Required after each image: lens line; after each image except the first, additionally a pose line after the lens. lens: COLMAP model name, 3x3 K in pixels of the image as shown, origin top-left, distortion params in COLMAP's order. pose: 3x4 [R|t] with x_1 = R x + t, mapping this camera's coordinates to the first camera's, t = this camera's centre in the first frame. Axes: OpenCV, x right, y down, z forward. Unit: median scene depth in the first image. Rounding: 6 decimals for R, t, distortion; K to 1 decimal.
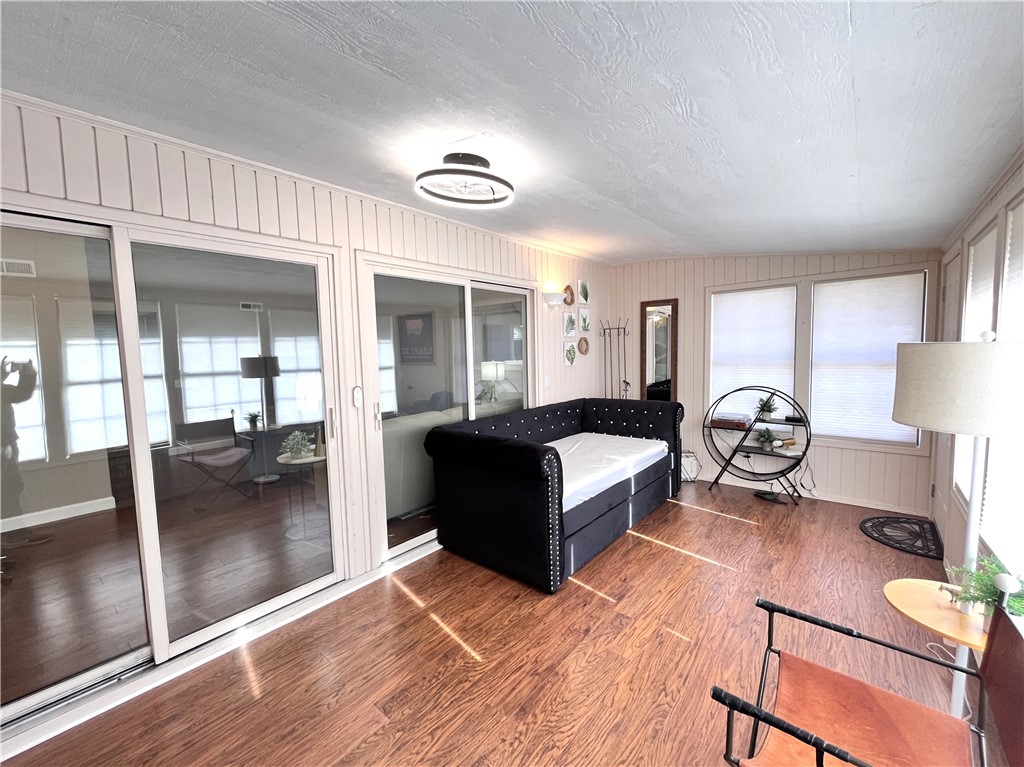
lens RADIAL K [[414.8, 0, 512.0], [0, 414.8, 383.5], [0, 0, 1]] dist [-0.005836, -0.000212]
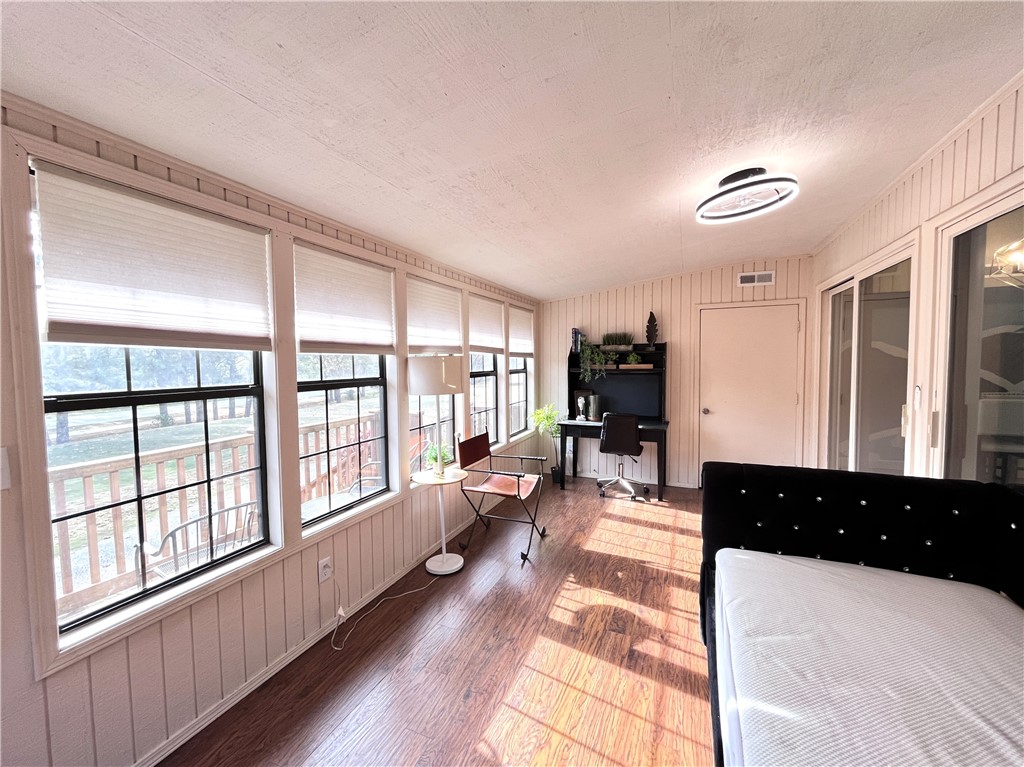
lens RADIAL K [[414.8, 0, 512.0], [0, 414.8, 383.5], [0, 0, 1]] dist [-0.005836, -0.000212]
pose [[-0.951555, 0.052329, -0.302992, 0.792548], [0.012033, 0.990994, 0.133362, -0.140523], [0.307242, 0.123255, -0.943615, 1.827317]]
